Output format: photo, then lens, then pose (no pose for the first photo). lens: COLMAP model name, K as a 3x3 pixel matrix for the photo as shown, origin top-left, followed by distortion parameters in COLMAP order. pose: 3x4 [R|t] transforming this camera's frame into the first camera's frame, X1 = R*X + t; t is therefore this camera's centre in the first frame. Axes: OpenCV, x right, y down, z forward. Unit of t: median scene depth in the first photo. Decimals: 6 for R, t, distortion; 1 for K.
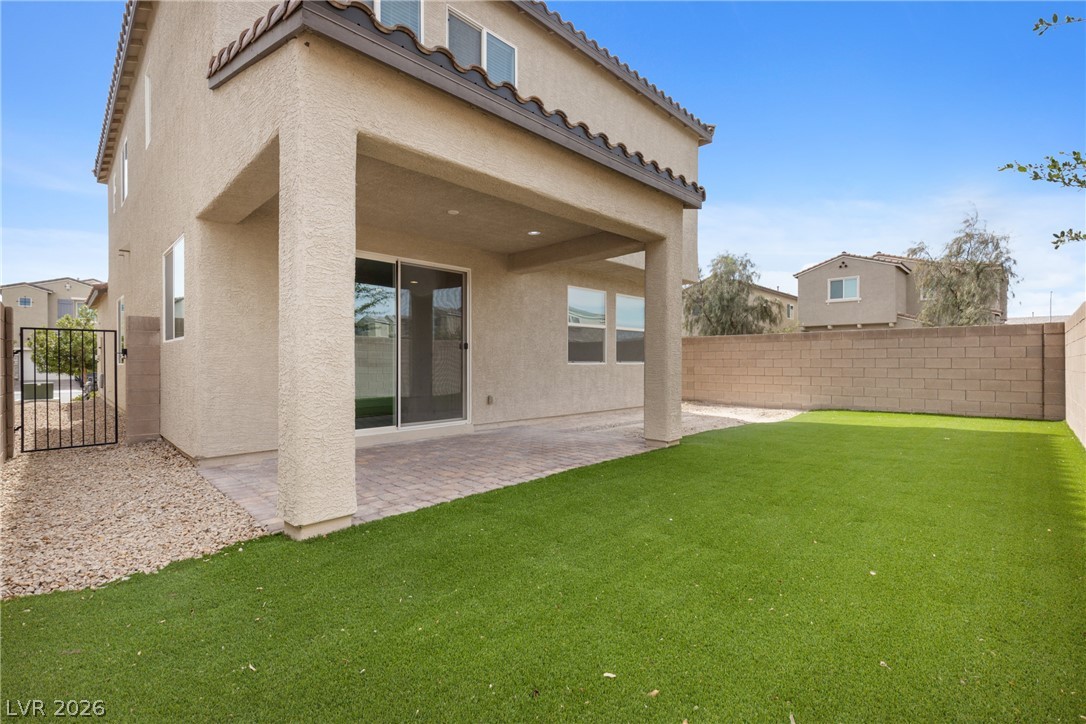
lens RADIAL K [[486.1, 0, 545.3], [0, 486.1, 361.7], [0, 0, 1]] dist [0.008977, -0.001055]
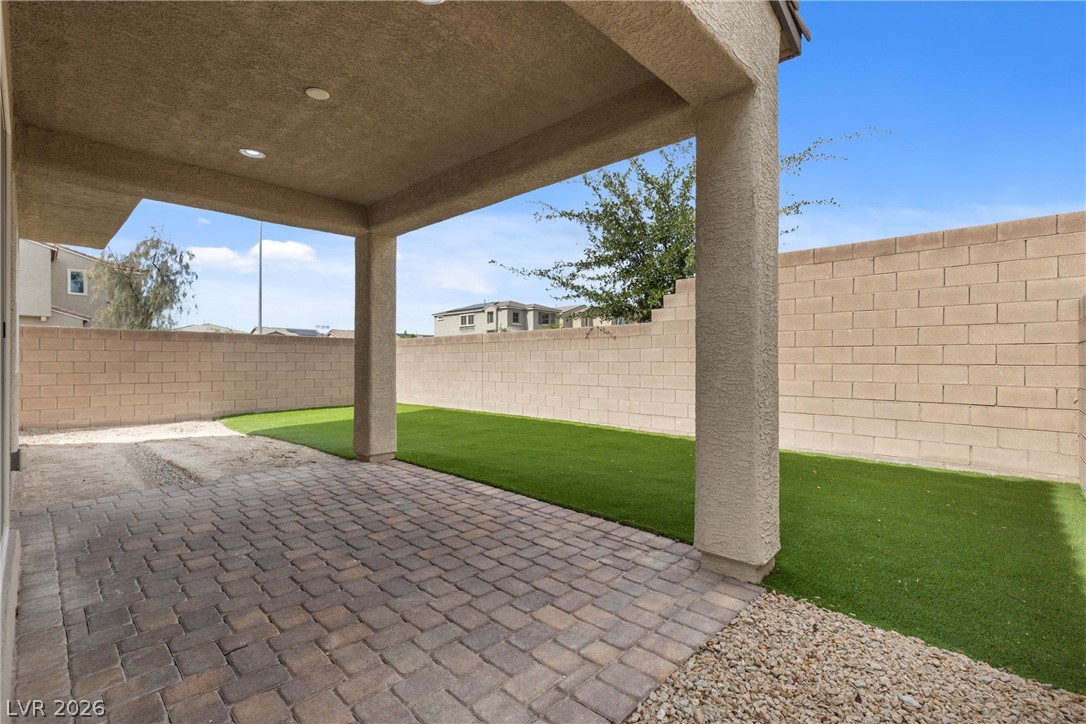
lens RADIAL K [[486.1, 0, 549.9], [0, 486.1, 362.8], [0, 0, 1]] dist [0.008977, -0.001055]
pose [[-0.029450, 0.000912, 0.999566, -0.625580], [-0.001870, 0.999998, -0.000967, -0.007625], [-0.999565, -0.001897, -0.029448, 0.641843]]
